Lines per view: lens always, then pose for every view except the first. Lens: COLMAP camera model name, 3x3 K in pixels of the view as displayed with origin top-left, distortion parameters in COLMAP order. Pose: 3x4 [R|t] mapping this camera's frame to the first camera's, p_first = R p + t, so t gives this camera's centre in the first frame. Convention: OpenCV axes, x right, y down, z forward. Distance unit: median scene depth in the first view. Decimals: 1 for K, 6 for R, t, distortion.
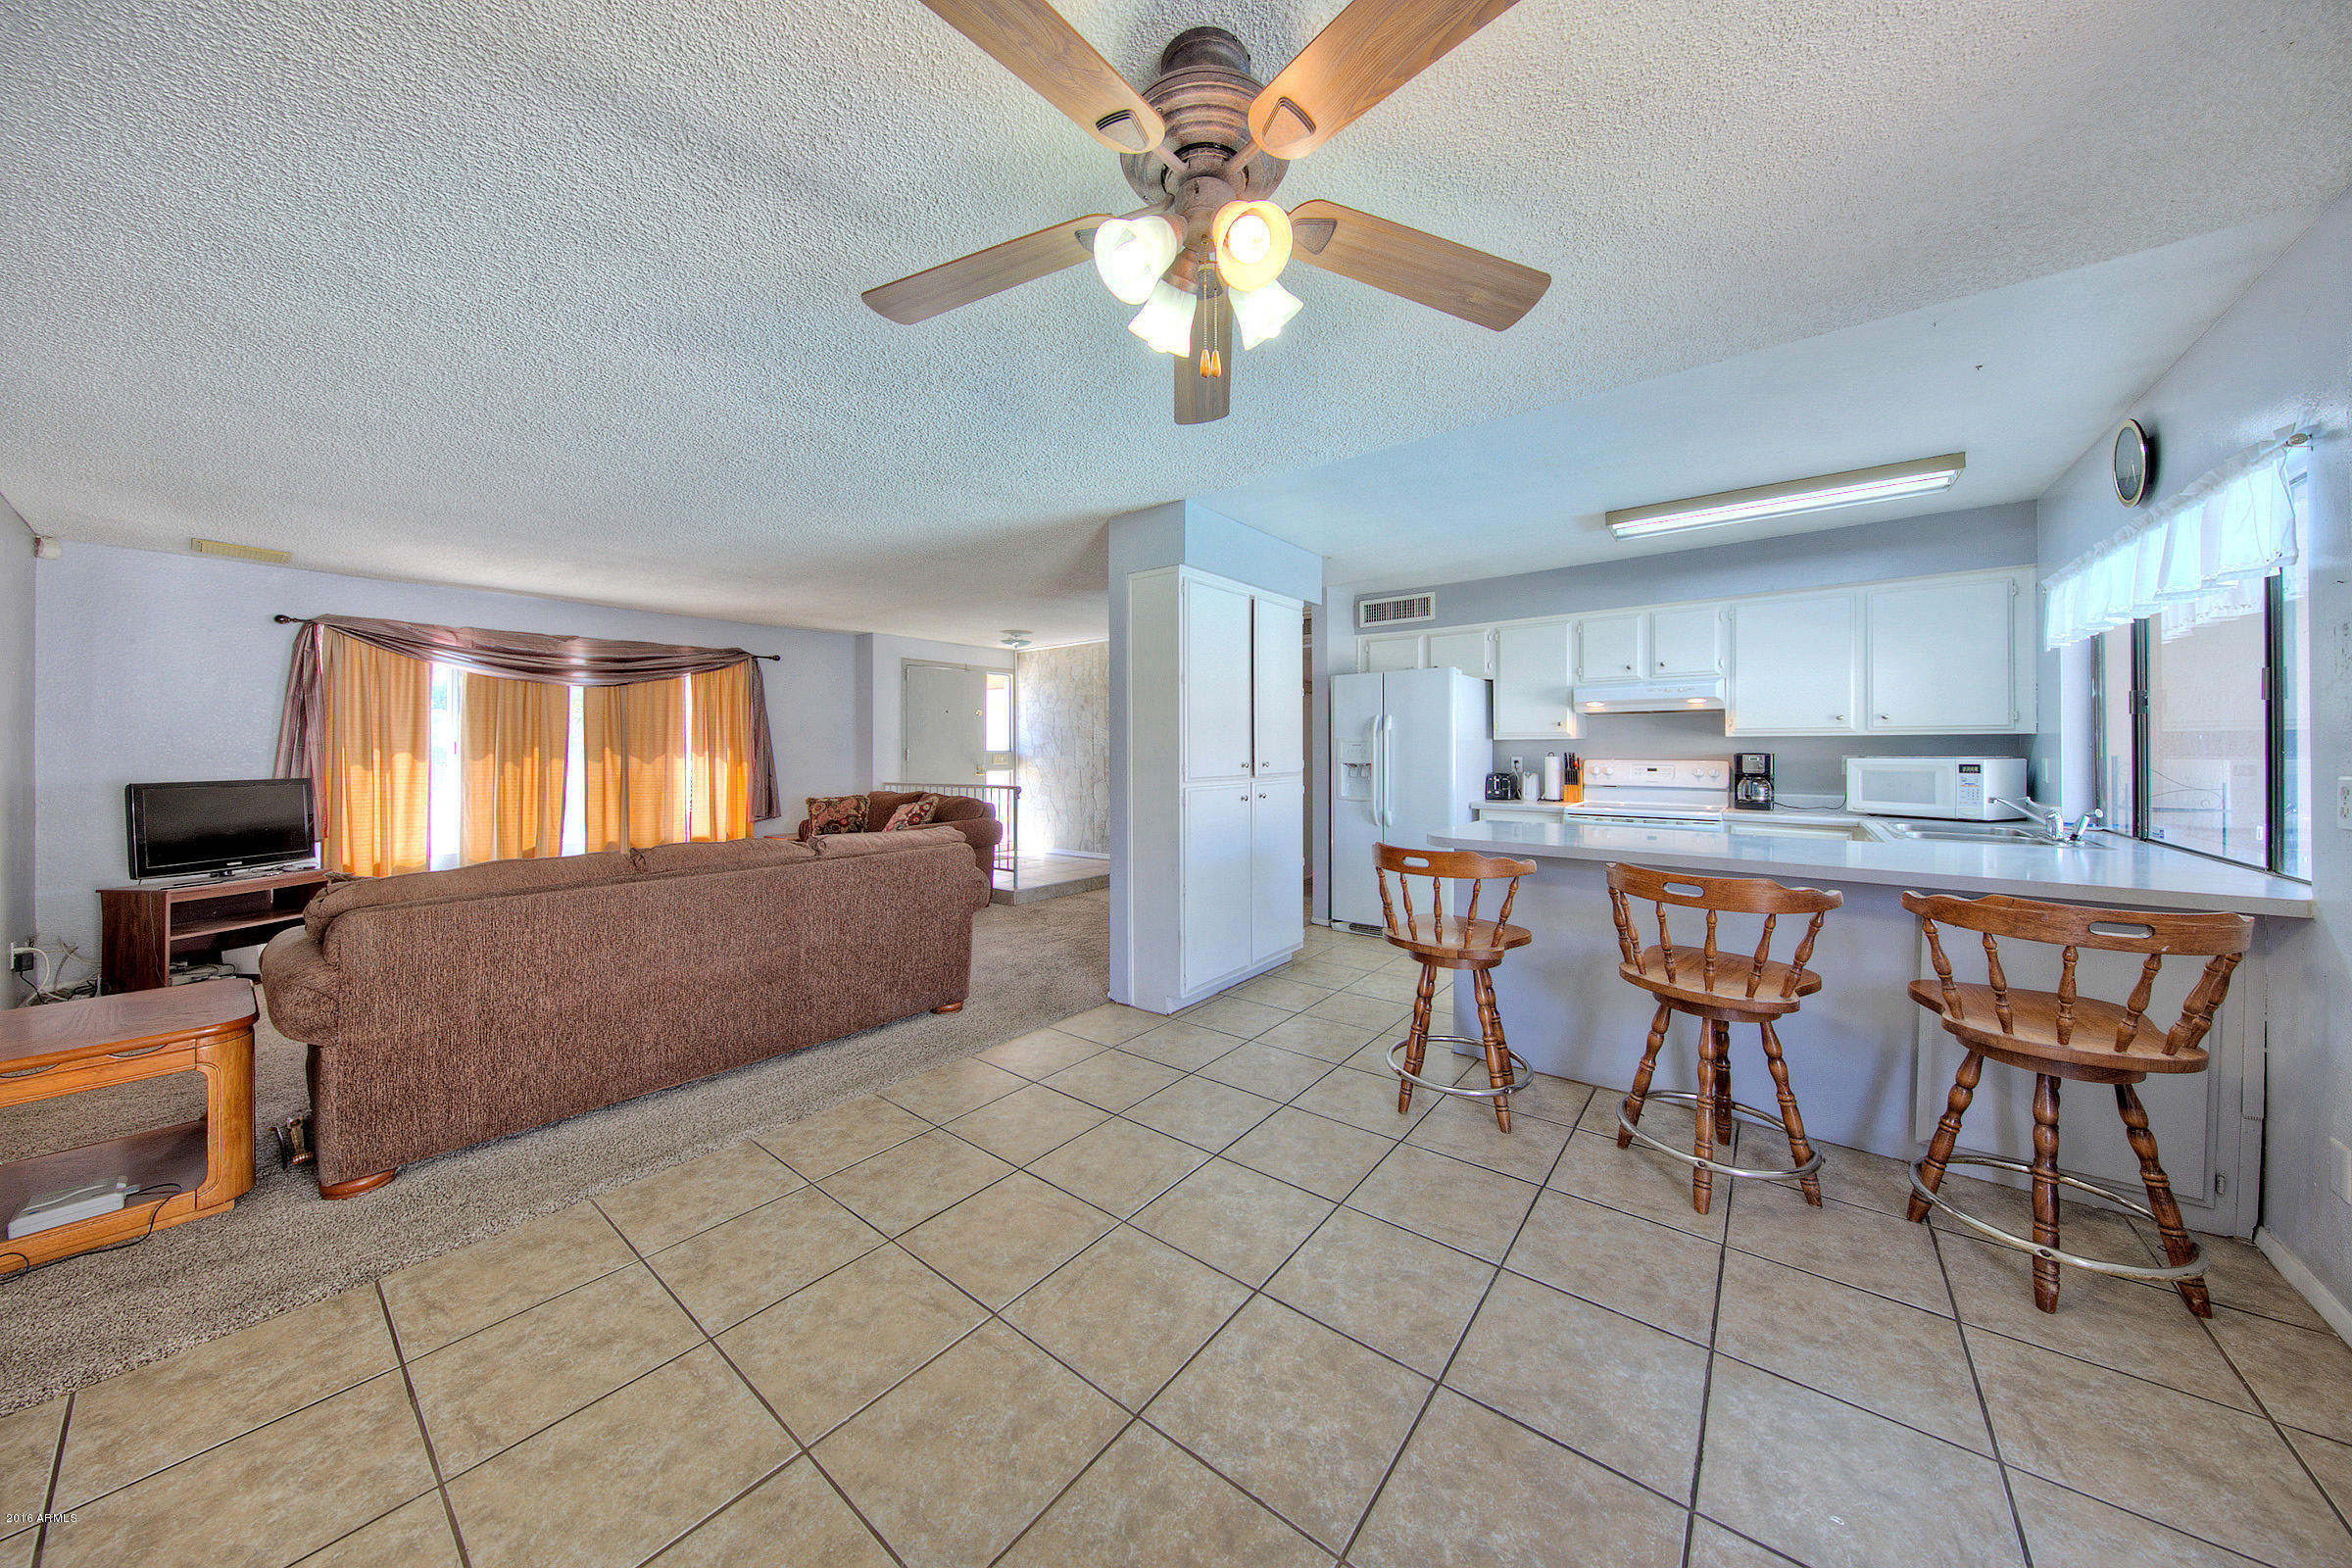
lens RADIAL K [[745.5, 0, 1142.3], [0, 745.5, 753.1], [0, 0, 1]] dist [-0.011470, -0.000484]
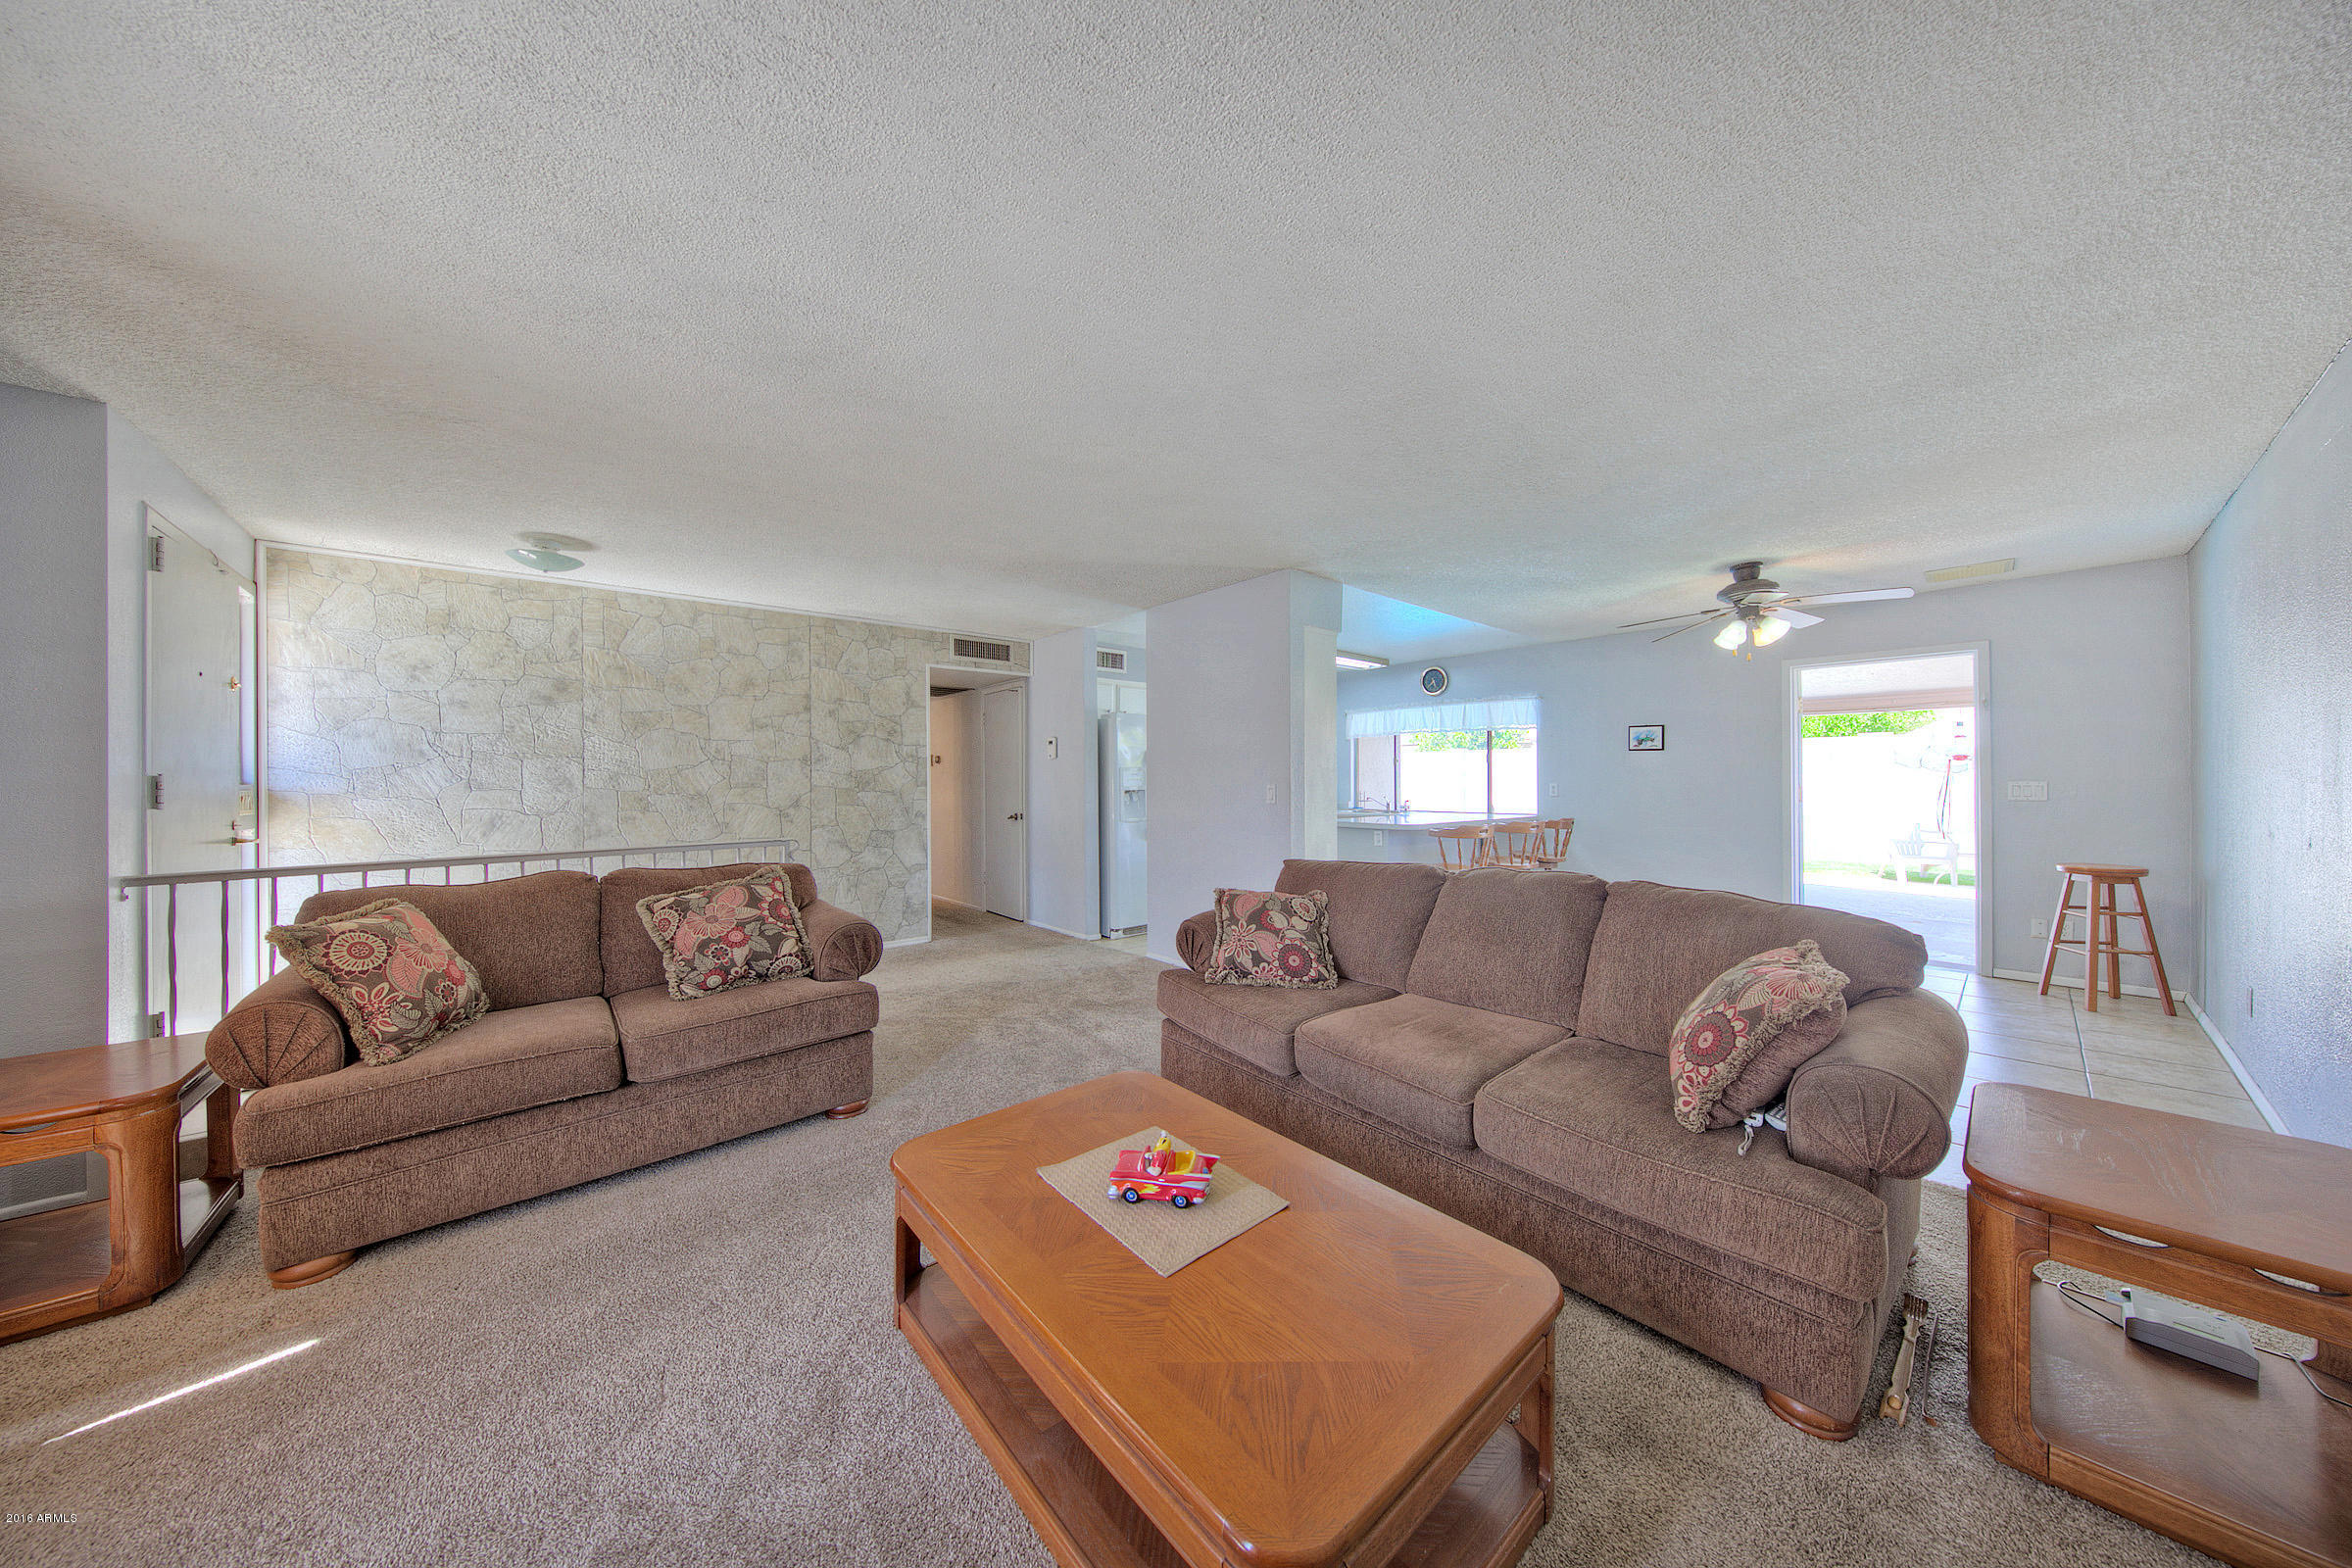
lens RADIAL K [[745.5, 0, 1173.2], [0, 745.5, 787.2], [0, 0, 1]] dist [-0.011470, -0.000484]
pose [[0.150999, -0.009155, 0.988492, -1.282013], [0.006657, 0.999944, 0.008244, -0.000687], [-0.988512, 0.005336, 0.151051, 1.135435]]
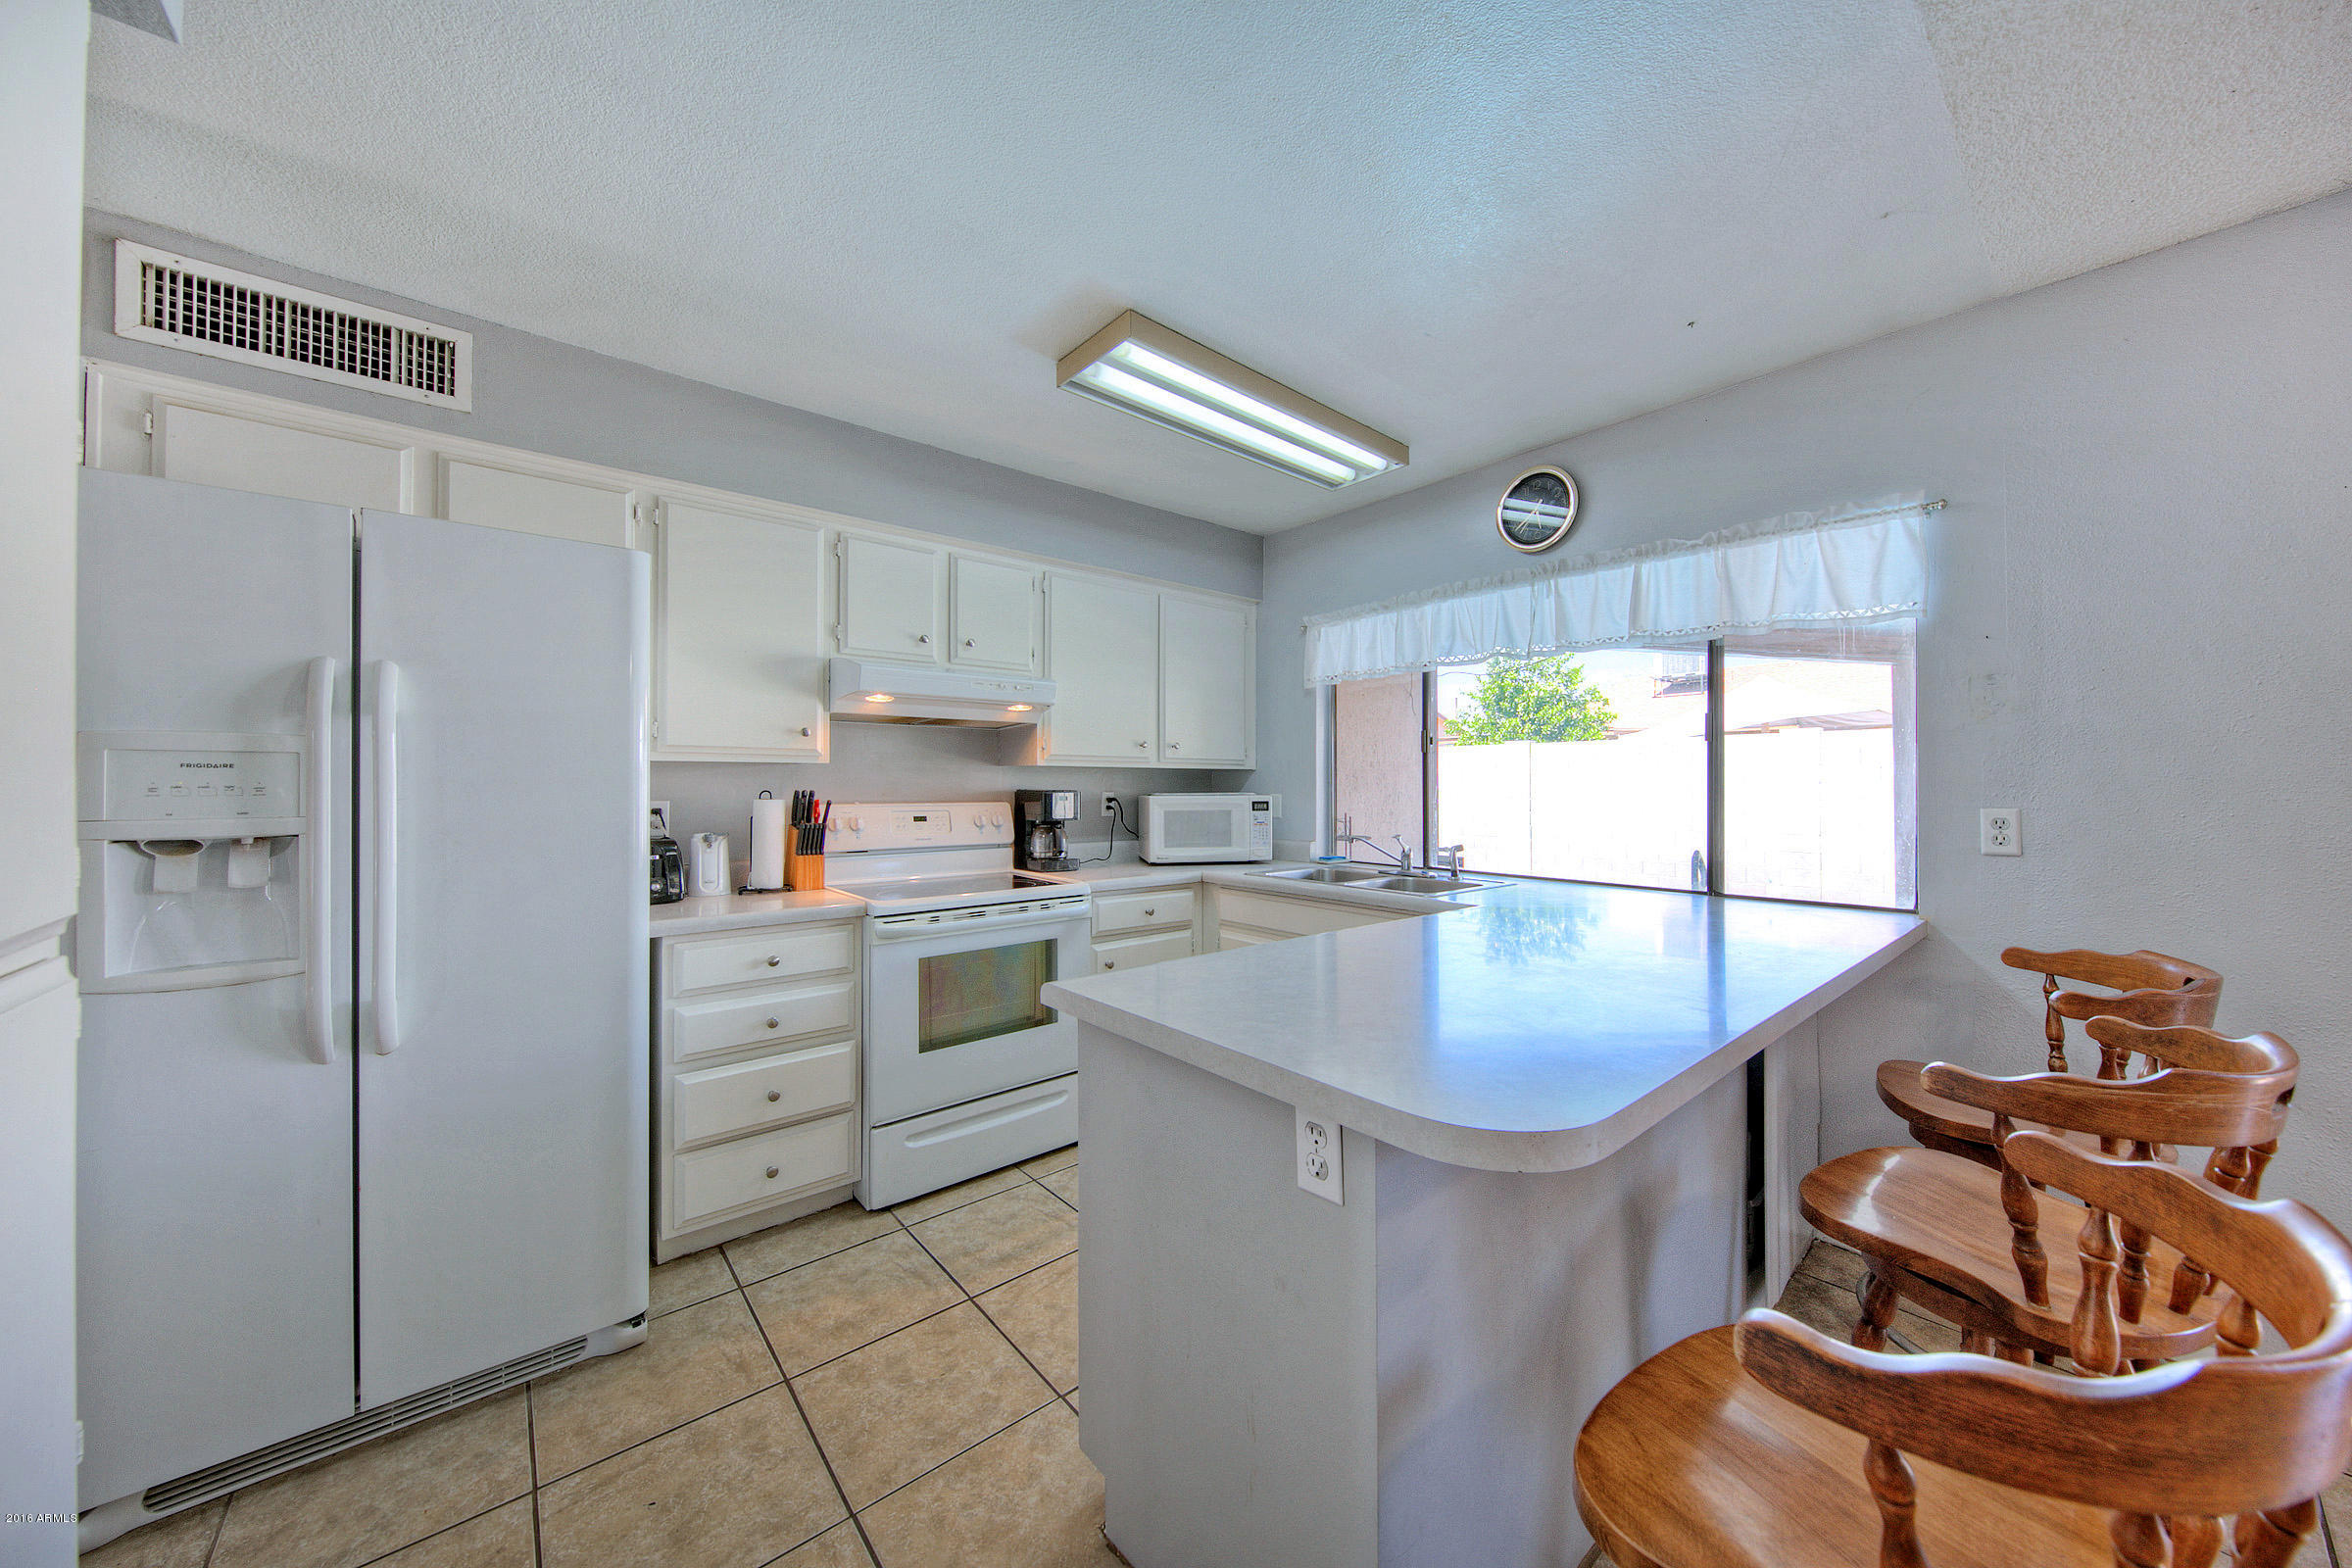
lens RADIAL K [[815.0, 0, 1174.9], [0, 815.0, 788.5], [0, 0, 1]] dist [-0.002129, -0.000238]
pose [[0.164771, -0.003107, 0.986327, 0.102676], [0.001379, 0.999995, 0.002920, -0.004643], [-0.986331, 0.000879, 0.164775, 0.937101]]
